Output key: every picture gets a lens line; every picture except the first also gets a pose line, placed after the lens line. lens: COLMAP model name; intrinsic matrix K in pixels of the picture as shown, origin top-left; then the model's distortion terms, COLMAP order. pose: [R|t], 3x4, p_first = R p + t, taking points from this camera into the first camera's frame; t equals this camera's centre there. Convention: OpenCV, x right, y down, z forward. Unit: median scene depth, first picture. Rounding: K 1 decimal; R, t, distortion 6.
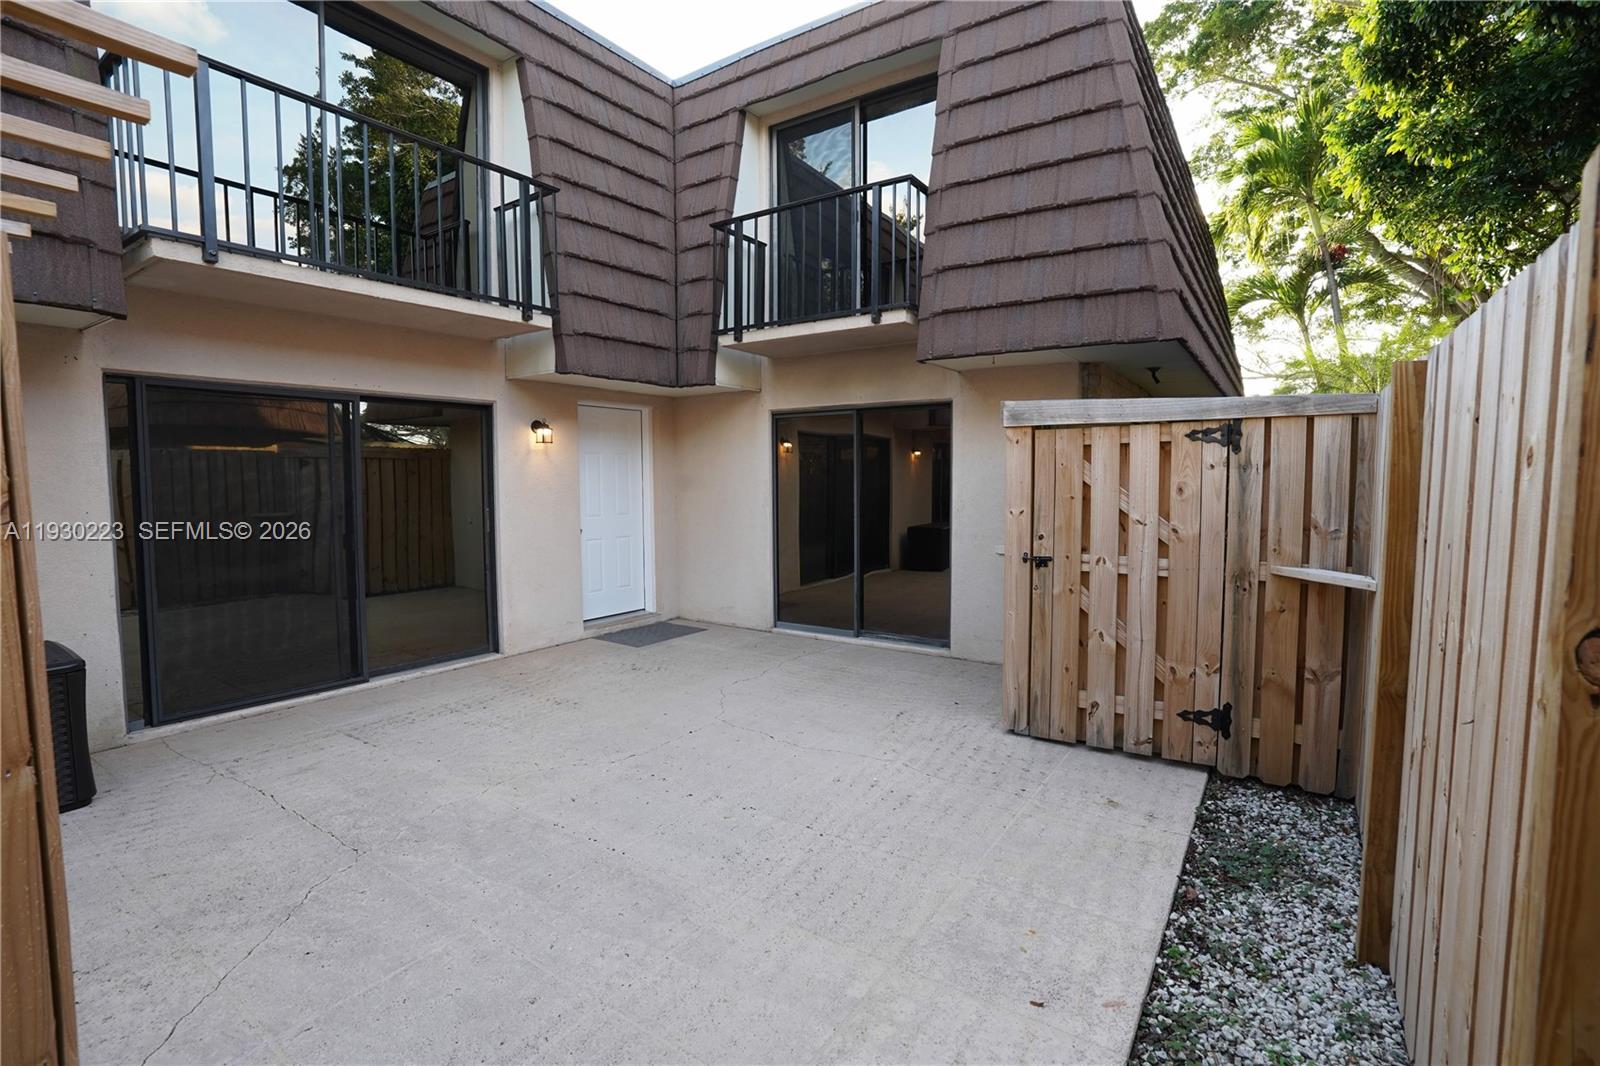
lens RADIAL K [[744.5, 0, 806.3], [0, 744.5, 528.6], [0, 0, 1]] dist [-0.062501, 0.021619]
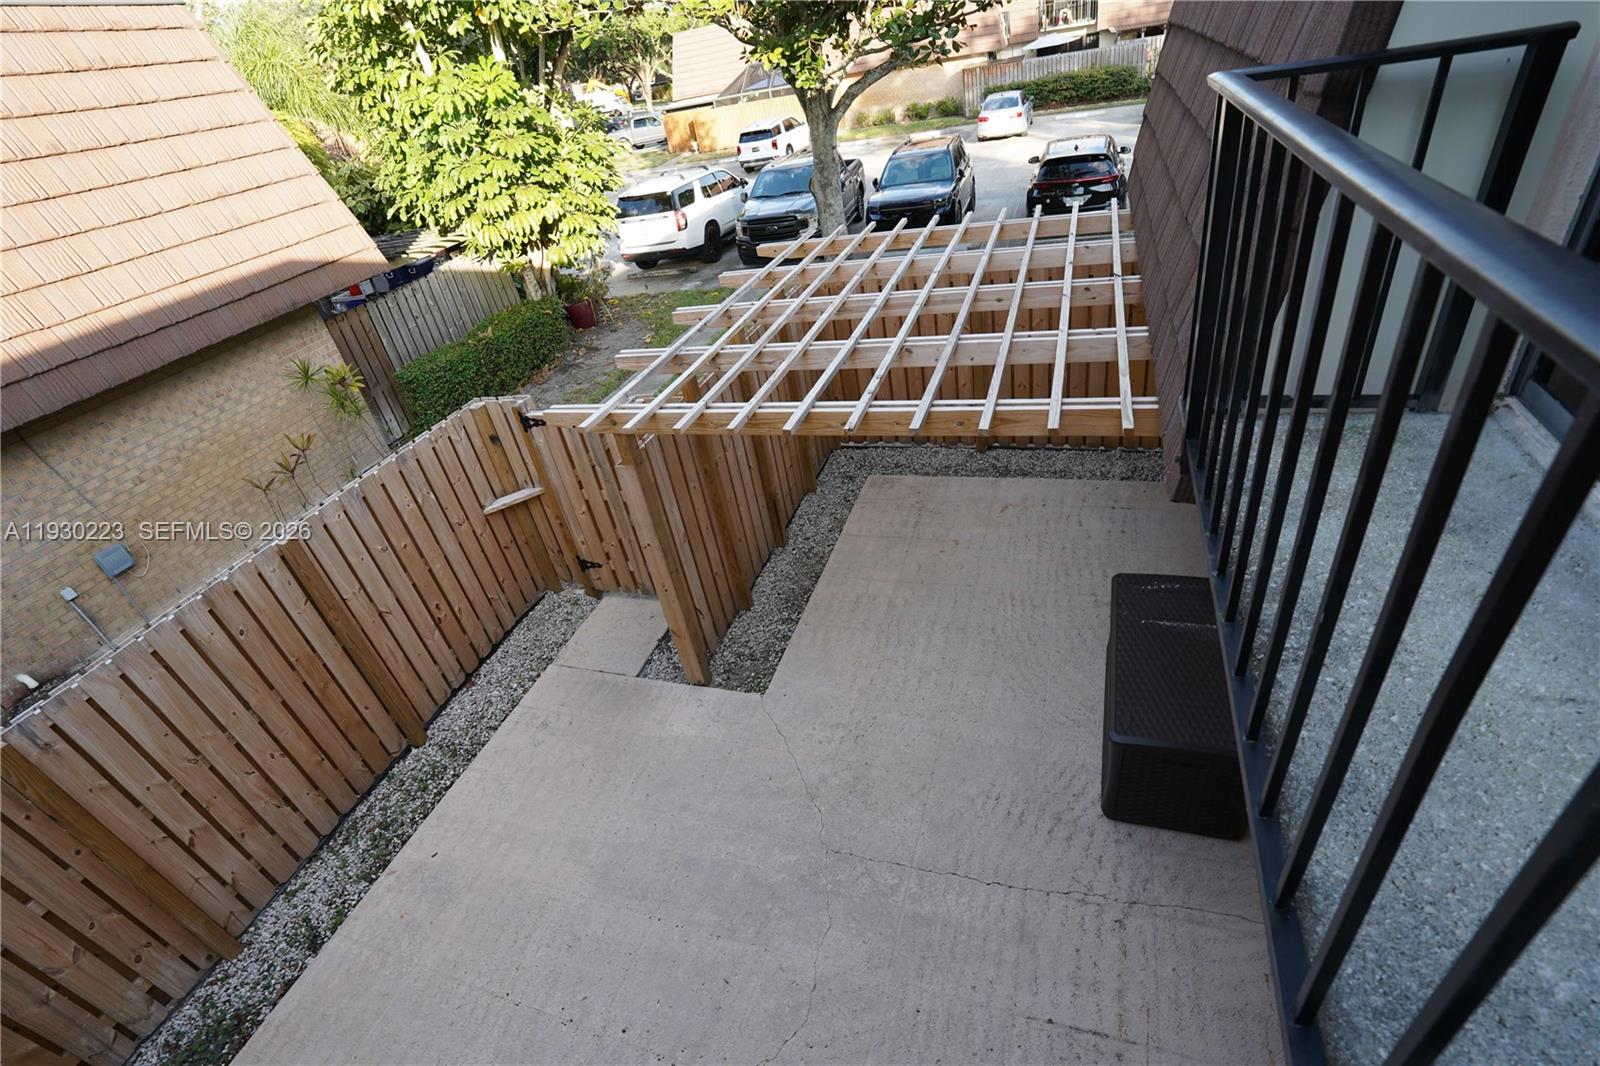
lens RADIAL K [[744.5, 0, 795.8], [0, 744.5, 523.8], [0, 0, 1]] dist [-0.062501, 0.021619]
pose [[-0.952207, 0.279155, -0.123994, -0.418148], [0.152367, 0.785911, 0.599273, -0.708578], [0.264738, 0.551739, -0.790884, 1.339687]]
